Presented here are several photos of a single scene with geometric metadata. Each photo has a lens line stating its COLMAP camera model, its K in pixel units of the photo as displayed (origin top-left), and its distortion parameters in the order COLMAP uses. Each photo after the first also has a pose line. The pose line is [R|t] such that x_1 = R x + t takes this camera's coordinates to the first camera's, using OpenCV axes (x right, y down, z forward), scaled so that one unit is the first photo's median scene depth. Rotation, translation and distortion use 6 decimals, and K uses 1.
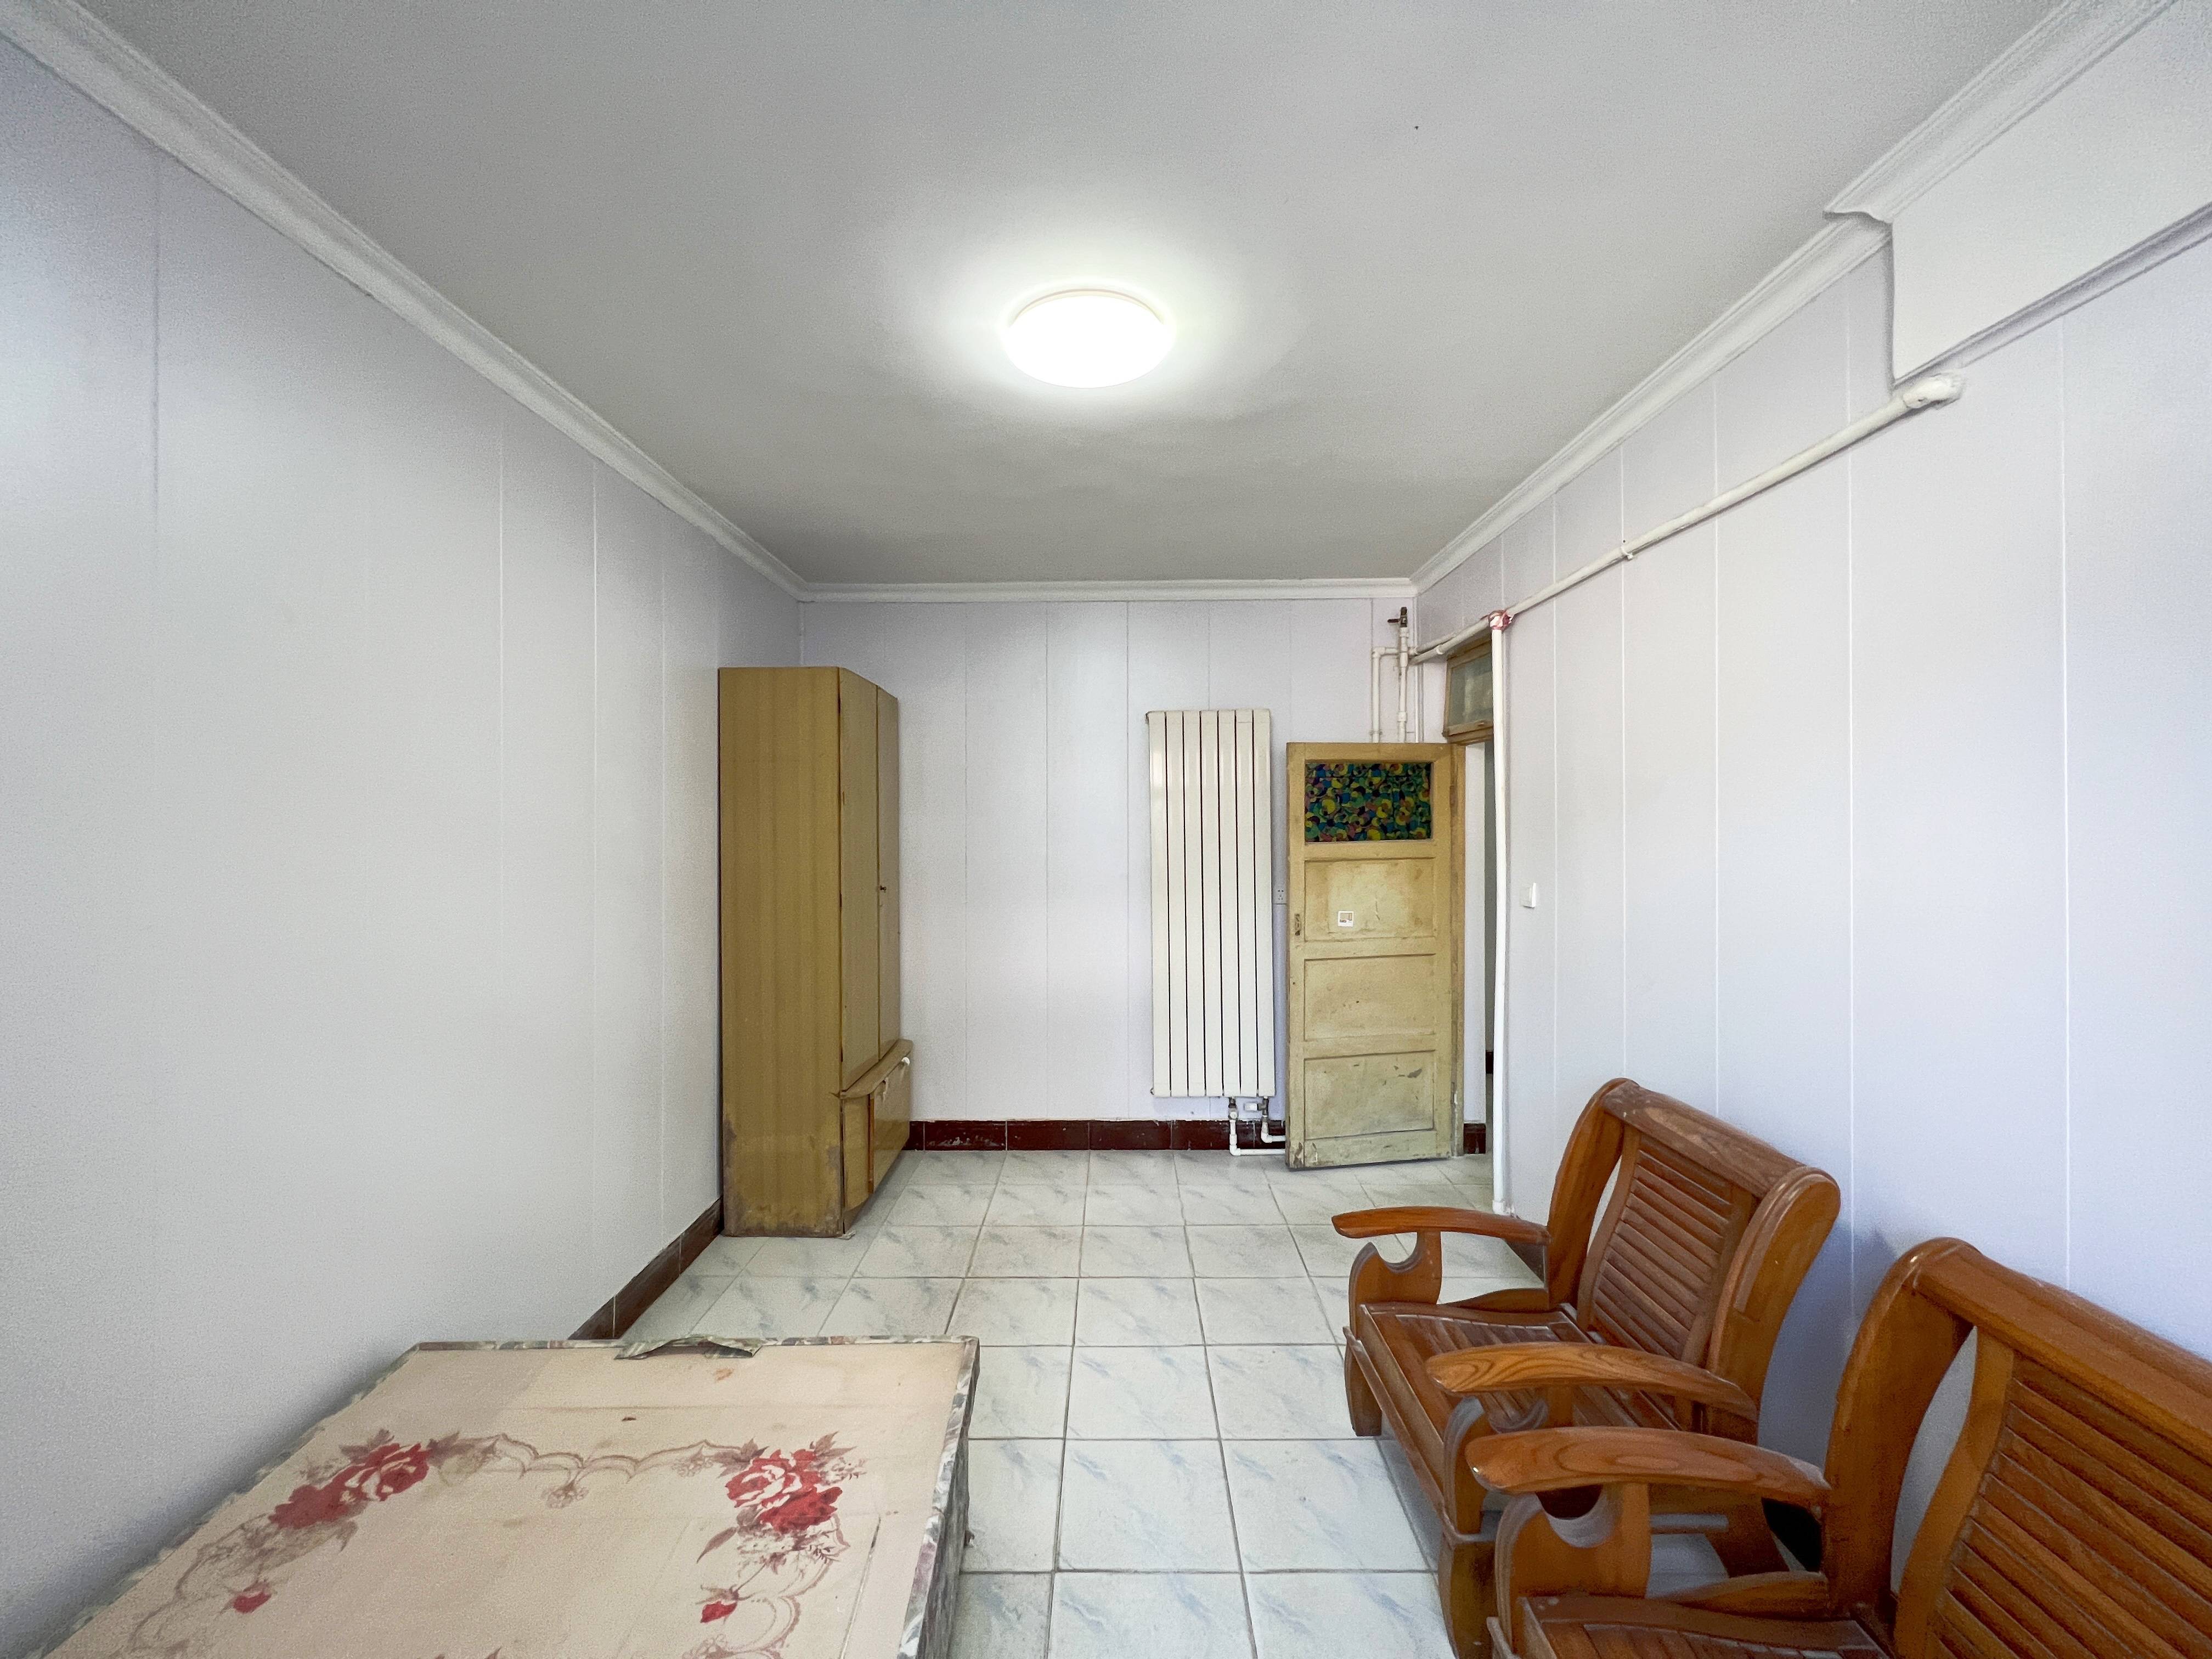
lens RADIAL K [[892.2, 0, 1105.5], [0, 892.2, 825.3], [0, 0, 1]] dist [-0.000260, -0.000061]
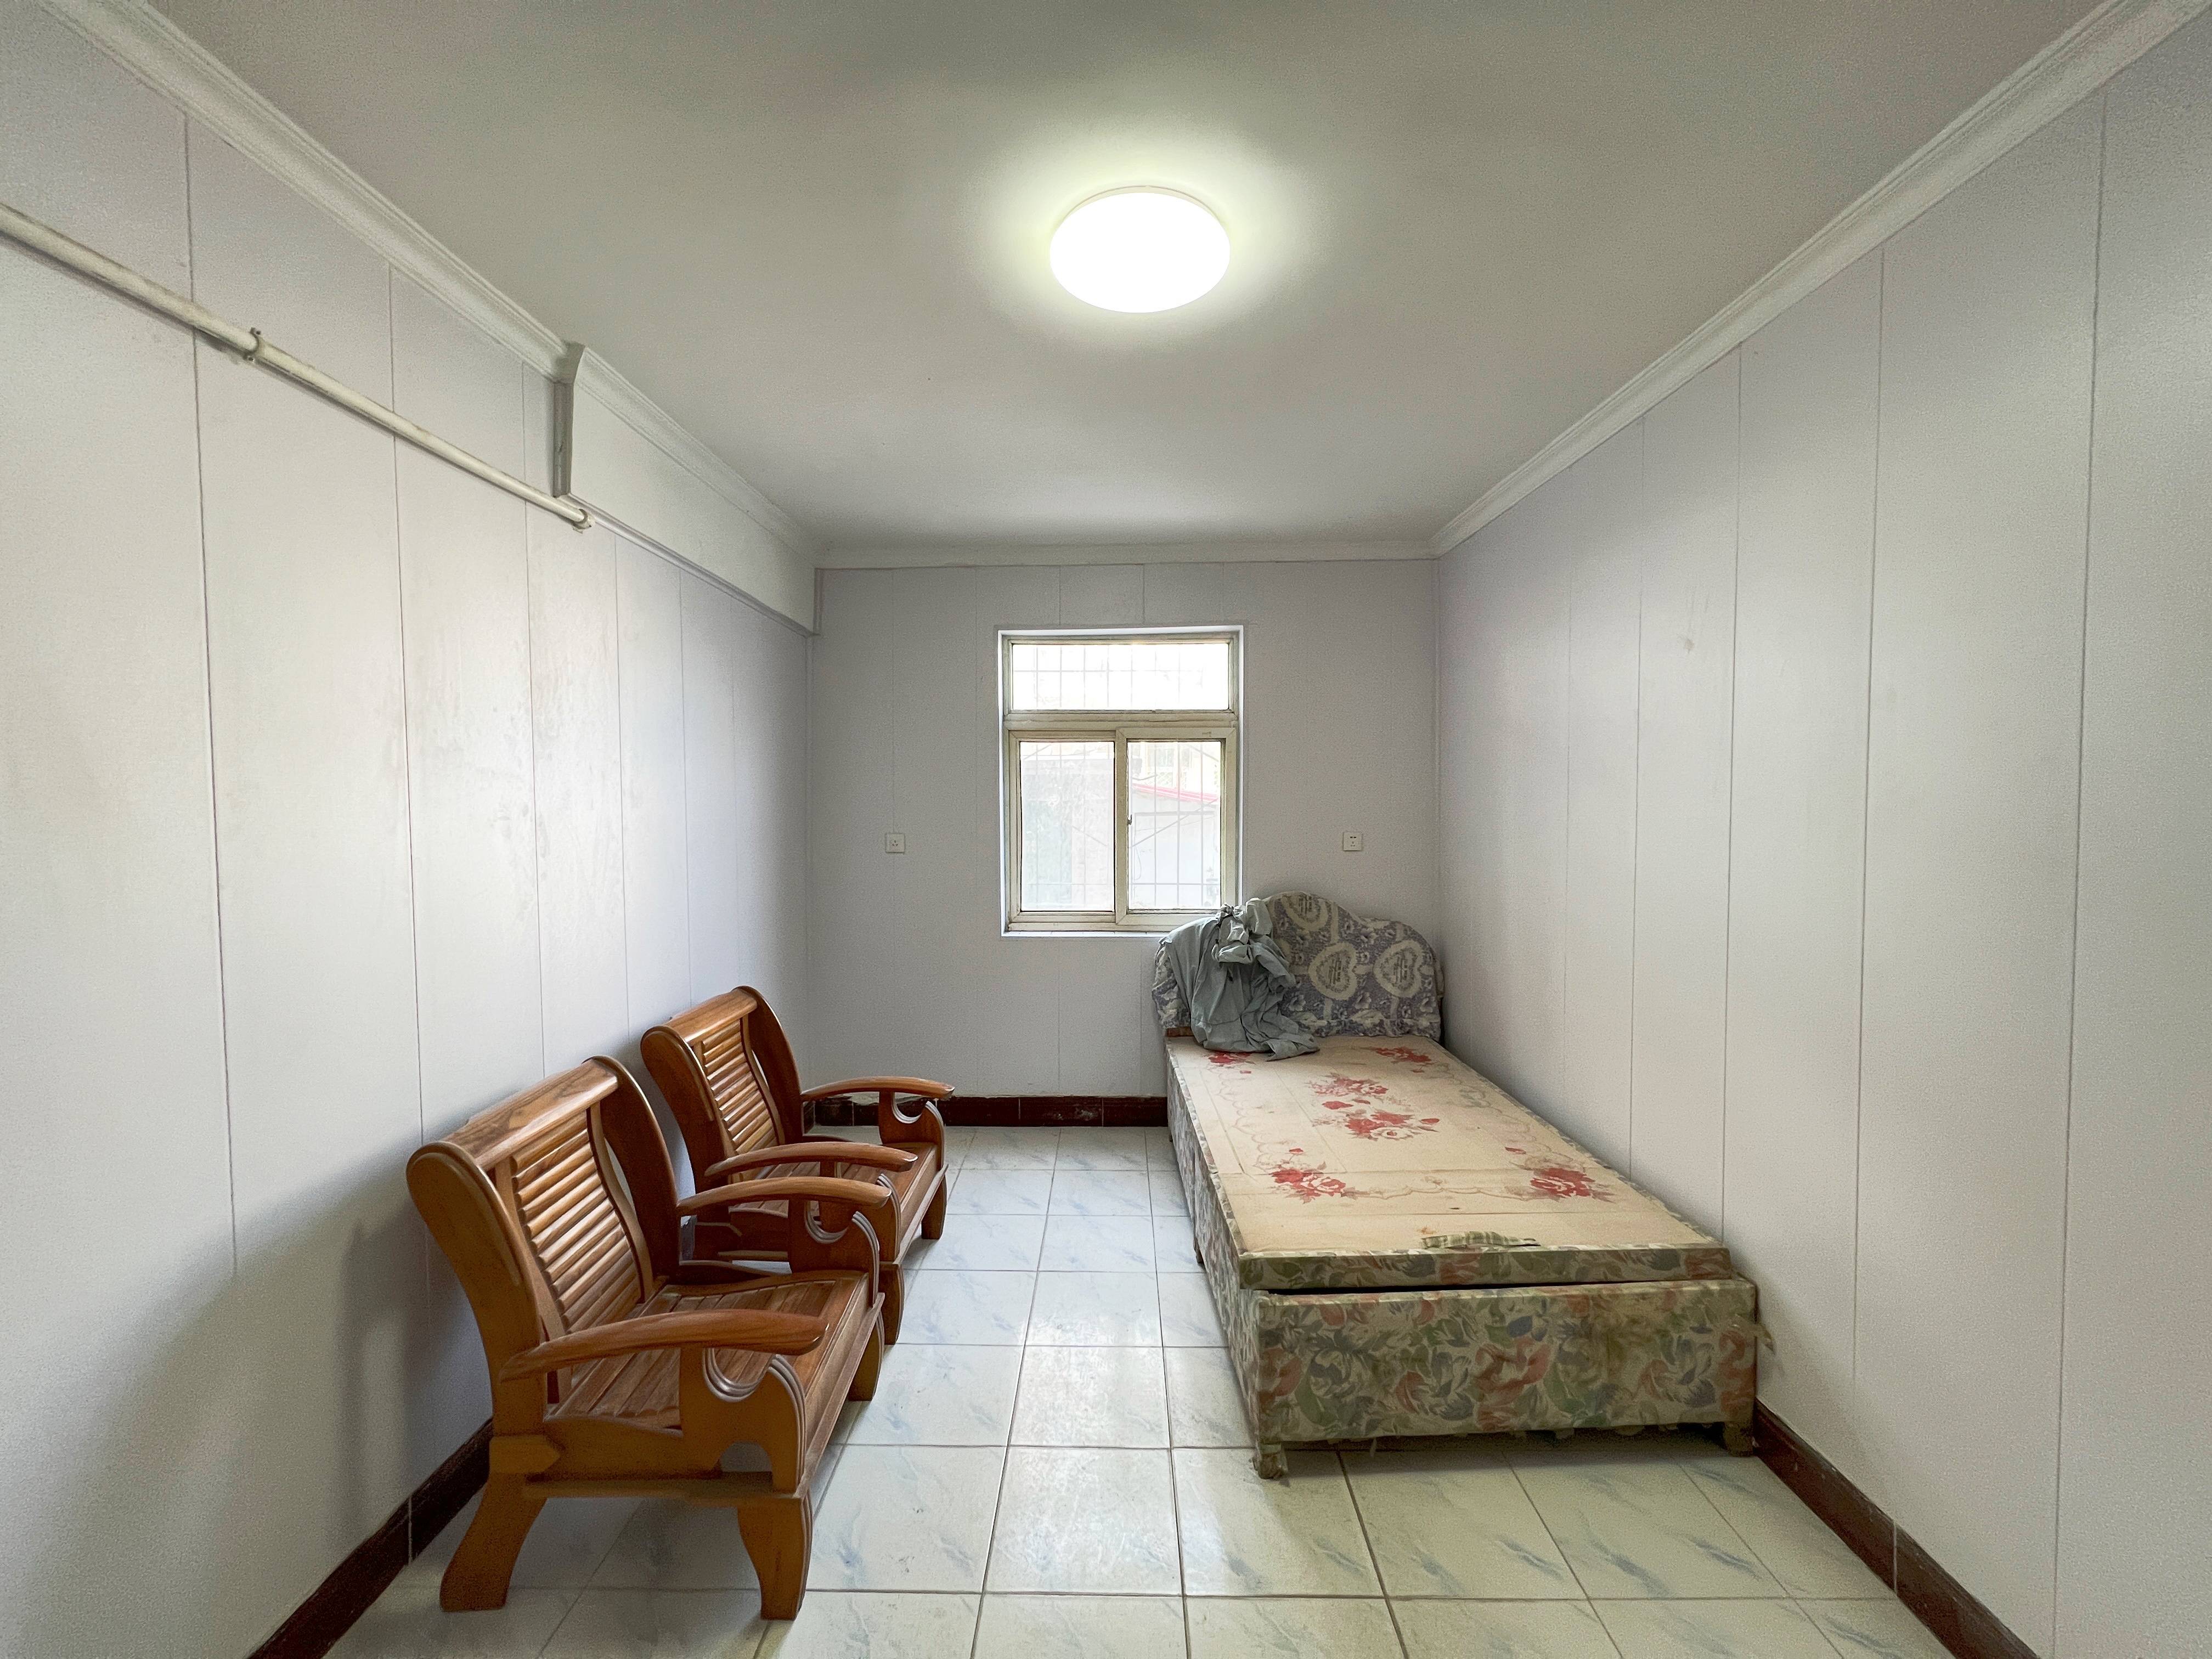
lens RADIAL K [[892.2, 0, 1100.4], [0, 892.2, 809.6], [0, 0, 1]] dist [-0.000260, -0.000061]
pose [[-0.999978, 0.006116, -0.002564, 0.041170], [0.006041, 0.999580, 0.028336, -0.023561], [0.002736, 0.028319, -0.999595, 2.665750]]
